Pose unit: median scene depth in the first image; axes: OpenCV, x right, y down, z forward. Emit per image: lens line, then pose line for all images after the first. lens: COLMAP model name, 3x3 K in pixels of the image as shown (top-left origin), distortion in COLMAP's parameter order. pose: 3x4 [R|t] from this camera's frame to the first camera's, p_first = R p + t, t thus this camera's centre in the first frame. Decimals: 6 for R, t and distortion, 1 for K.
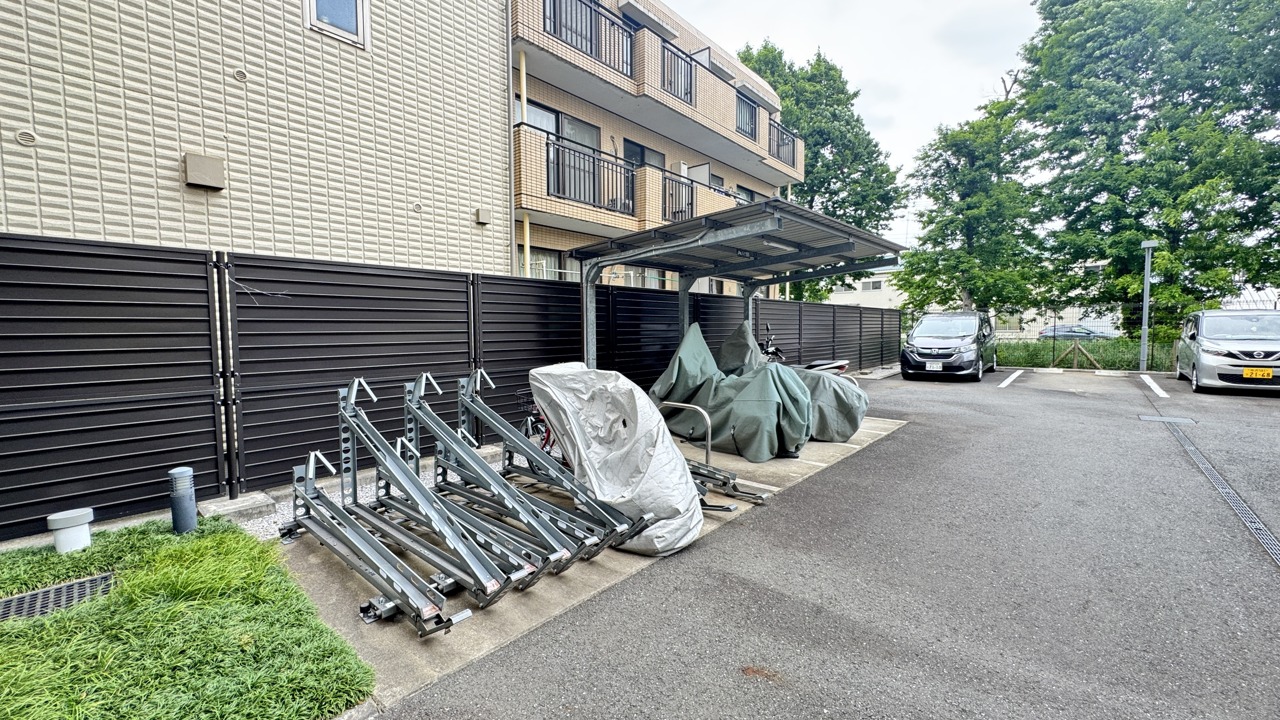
lens RADIAL K [[509.3, 0, 640.0], [0, 509.3, 360.0], [0, 0, 1]] dist [-0.001014, -0.000100]
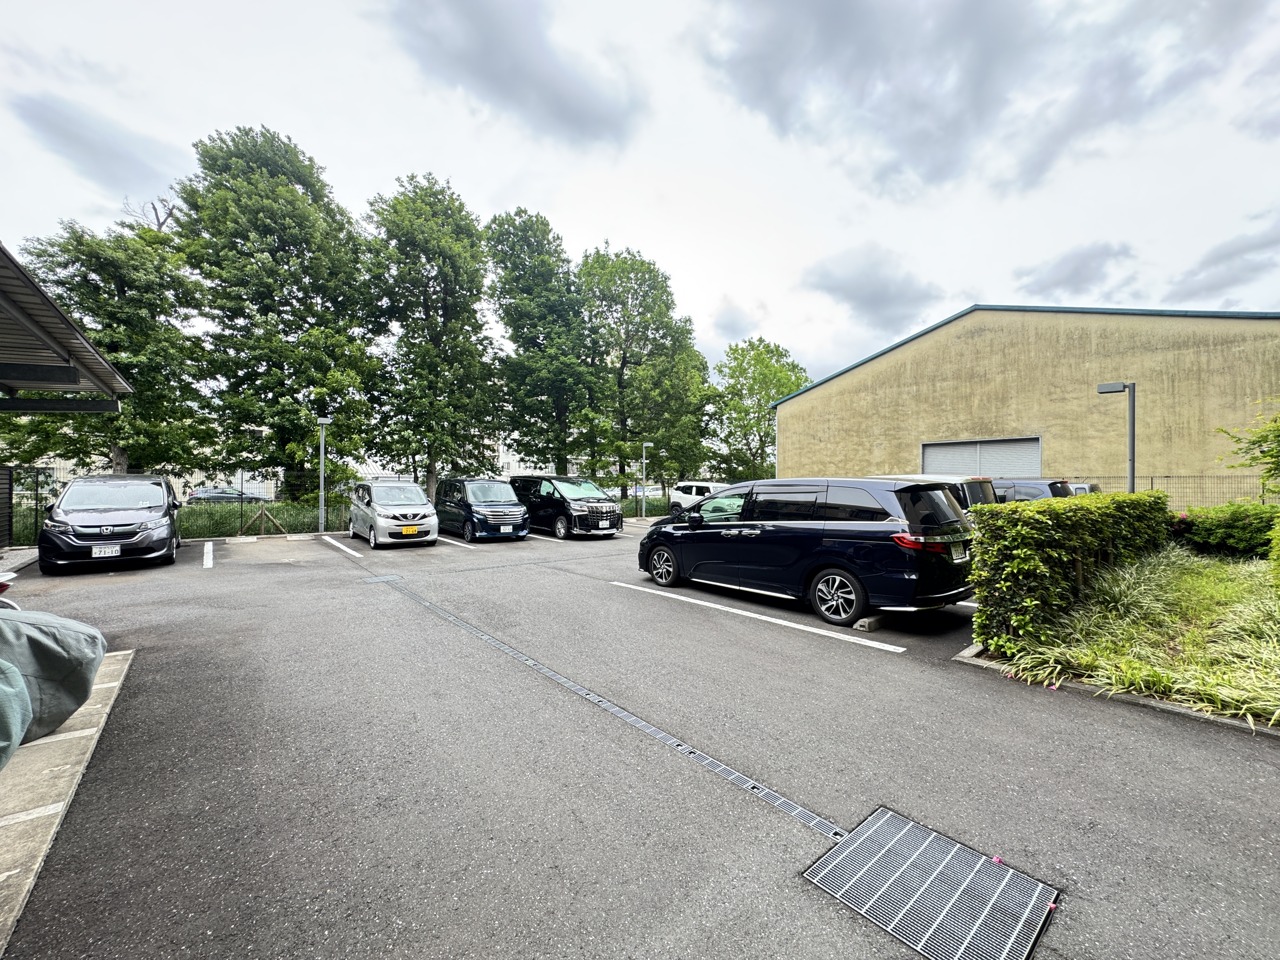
lens RADIAL K [[514.2, 0, 640.0], [0, 514.2, 480.0], [0, 0, 1]] dist [-0.002833, -0.000211]
pose [[0.160397, 0.018230, 0.986884, -0.015582], [0.055265, 0.998095, -0.027419, -0.022965], [-0.985504, 0.058938, 0.159084, 0.118346]]
